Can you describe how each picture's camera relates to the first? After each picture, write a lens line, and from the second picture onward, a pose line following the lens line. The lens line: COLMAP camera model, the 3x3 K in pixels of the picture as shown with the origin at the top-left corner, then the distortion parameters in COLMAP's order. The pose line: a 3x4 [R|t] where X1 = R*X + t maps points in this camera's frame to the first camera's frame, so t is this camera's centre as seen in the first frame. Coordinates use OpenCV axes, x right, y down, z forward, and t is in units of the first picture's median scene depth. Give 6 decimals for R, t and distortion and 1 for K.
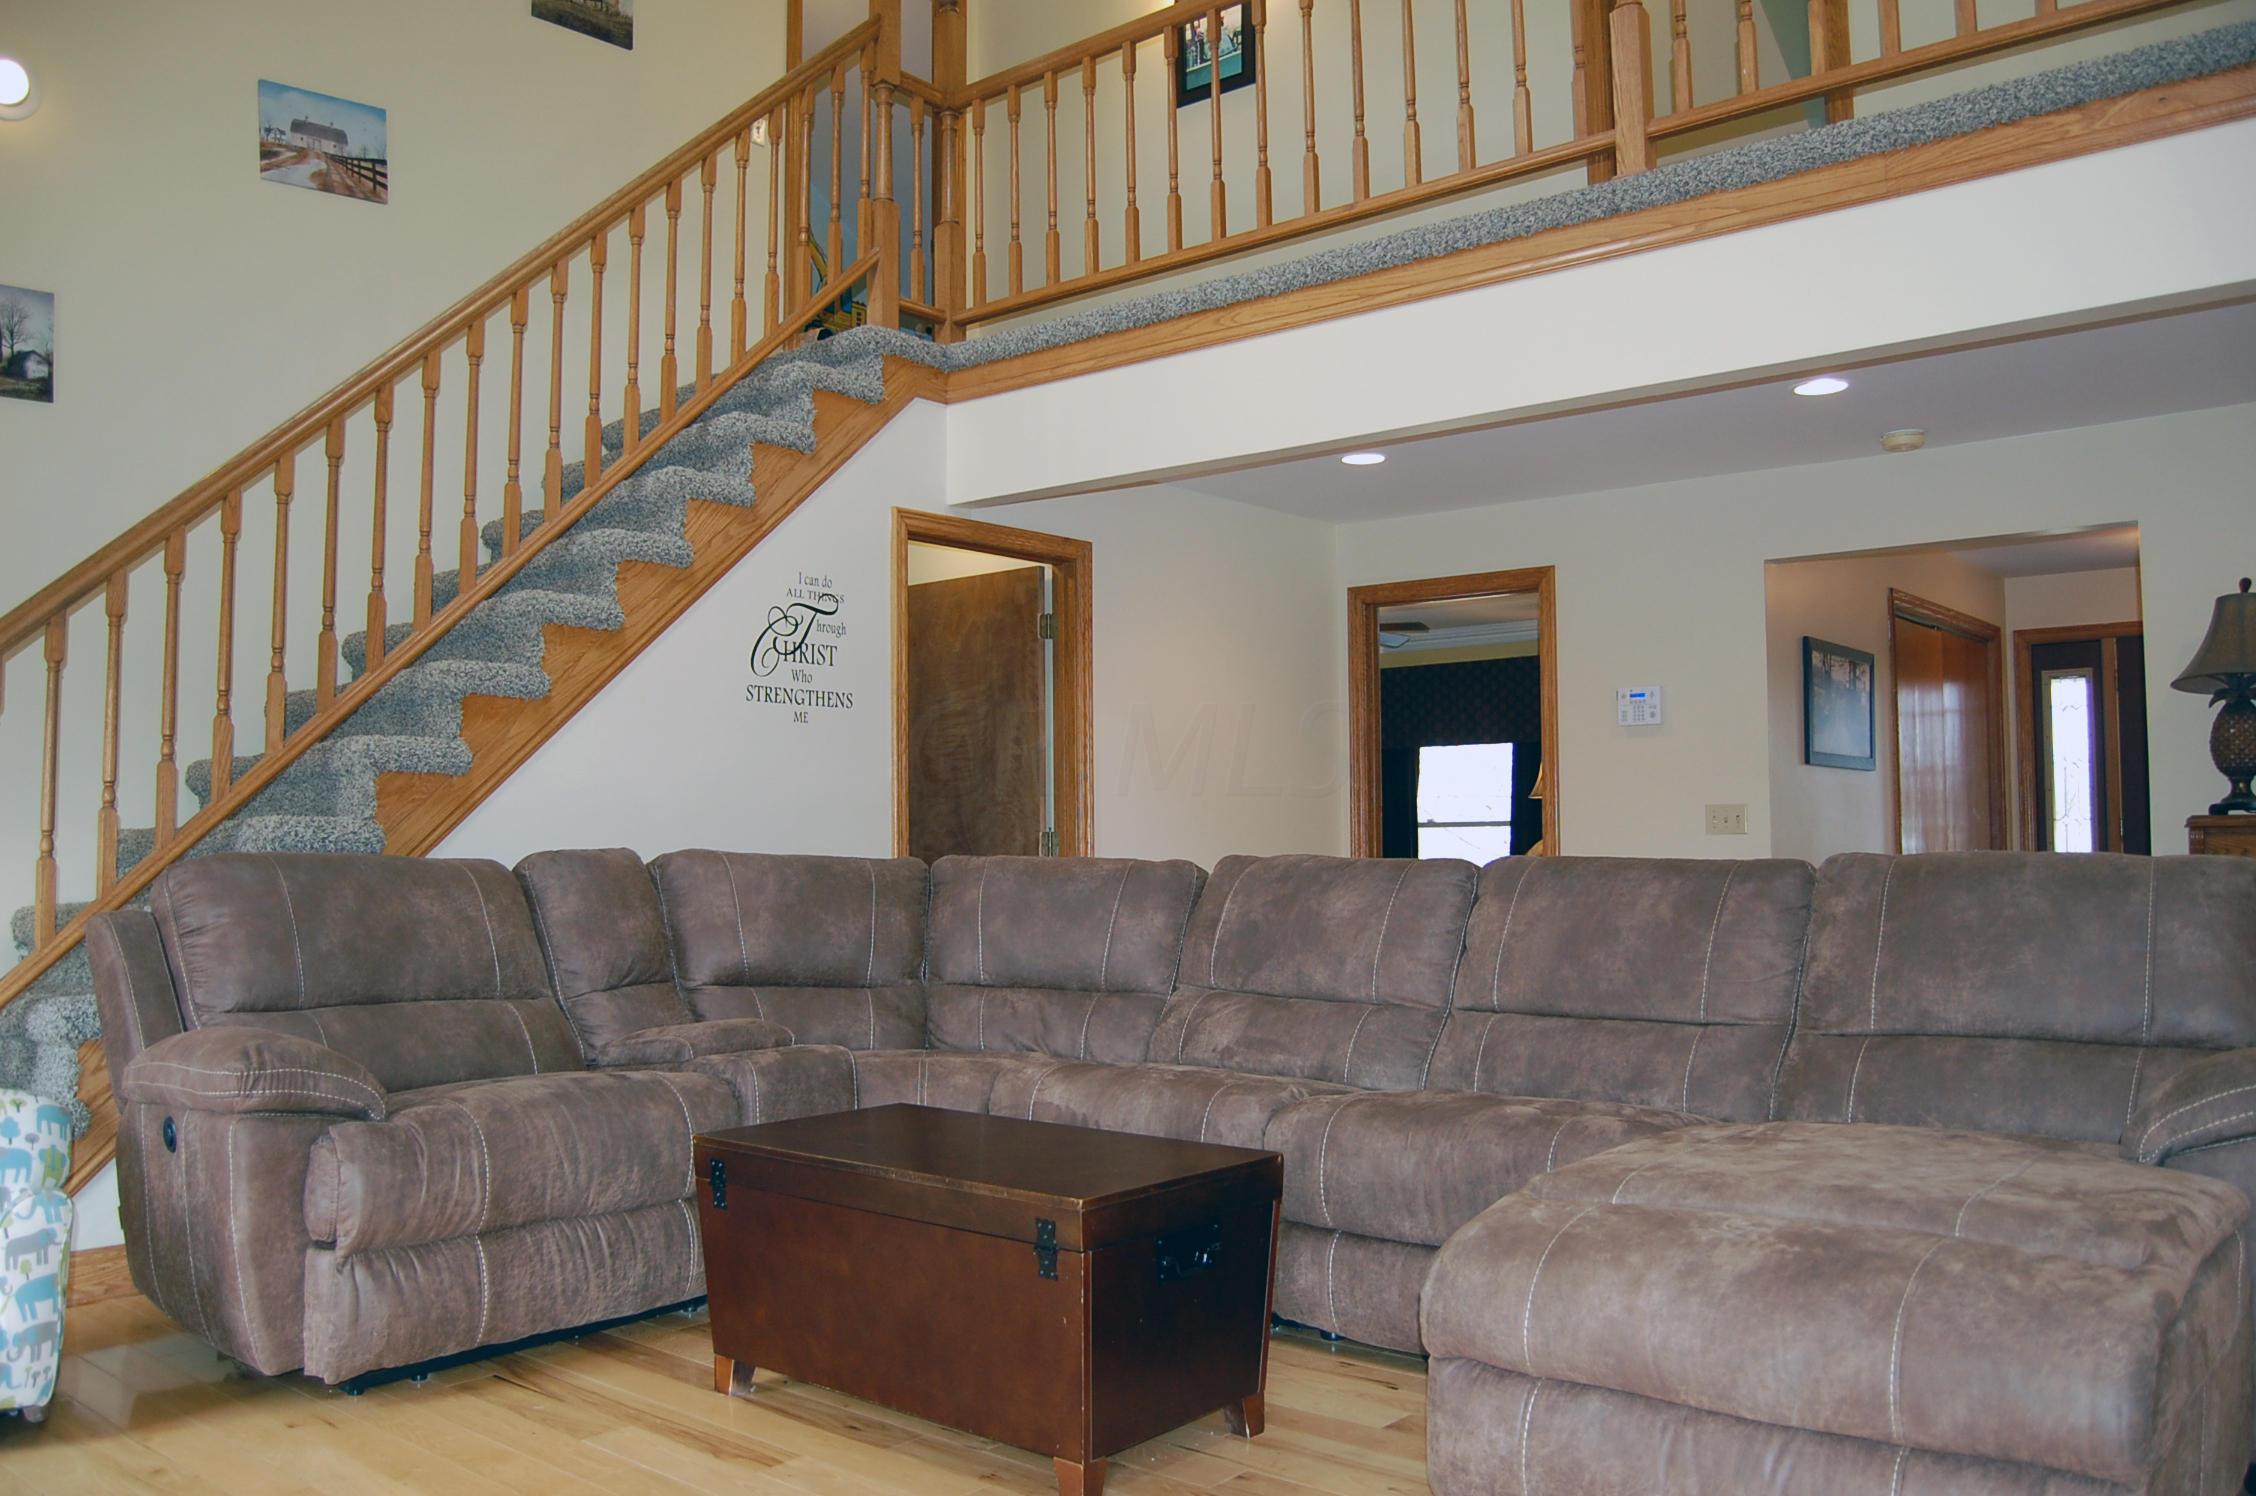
lens RADIAL K [[1765.8, 0, 1123.3], [0, 1765.8, 741.6], [0, 0, 1]] dist [-0.092667, 0.032812]
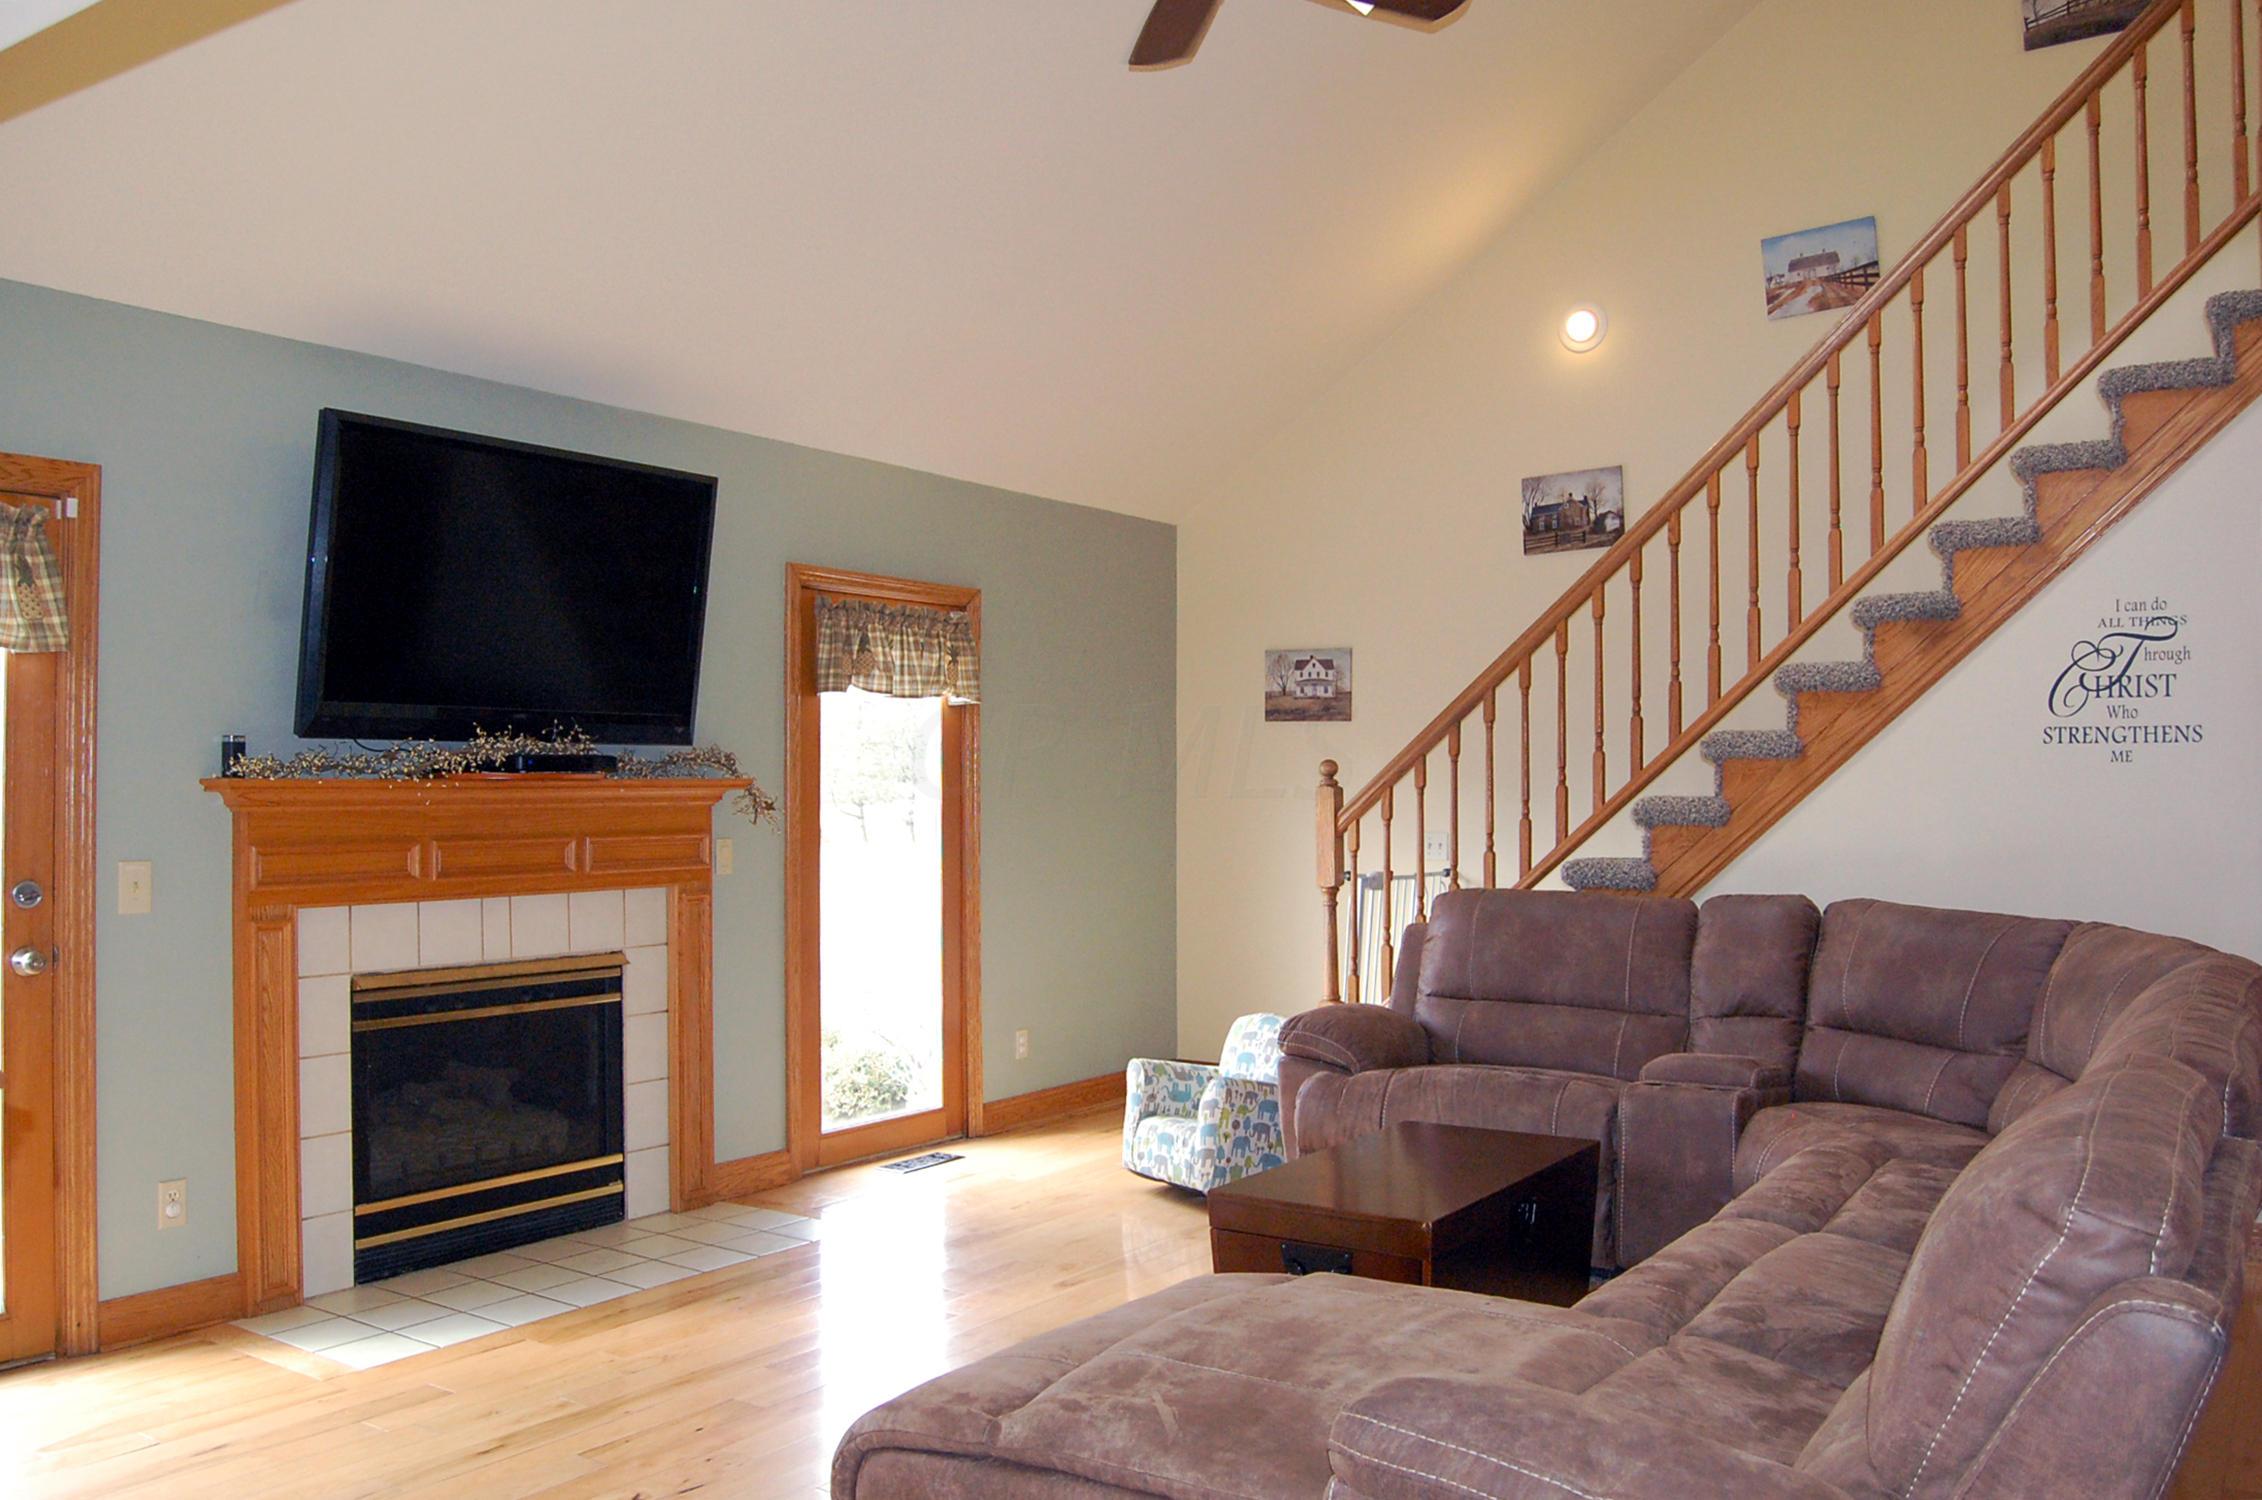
lens RADIAL K [[1770.5, 0, 1127.8], [0, 1770.5, 760.8], [0, 0, 1]] dist [-0.092667, 0.032812]
pose [[0.103388, -0.001456, -0.994640, 0.671032], [0.063030, 0.997999, 0.005091, -0.049636], [0.992642, -0.063219, 0.103273, 0.390874]]
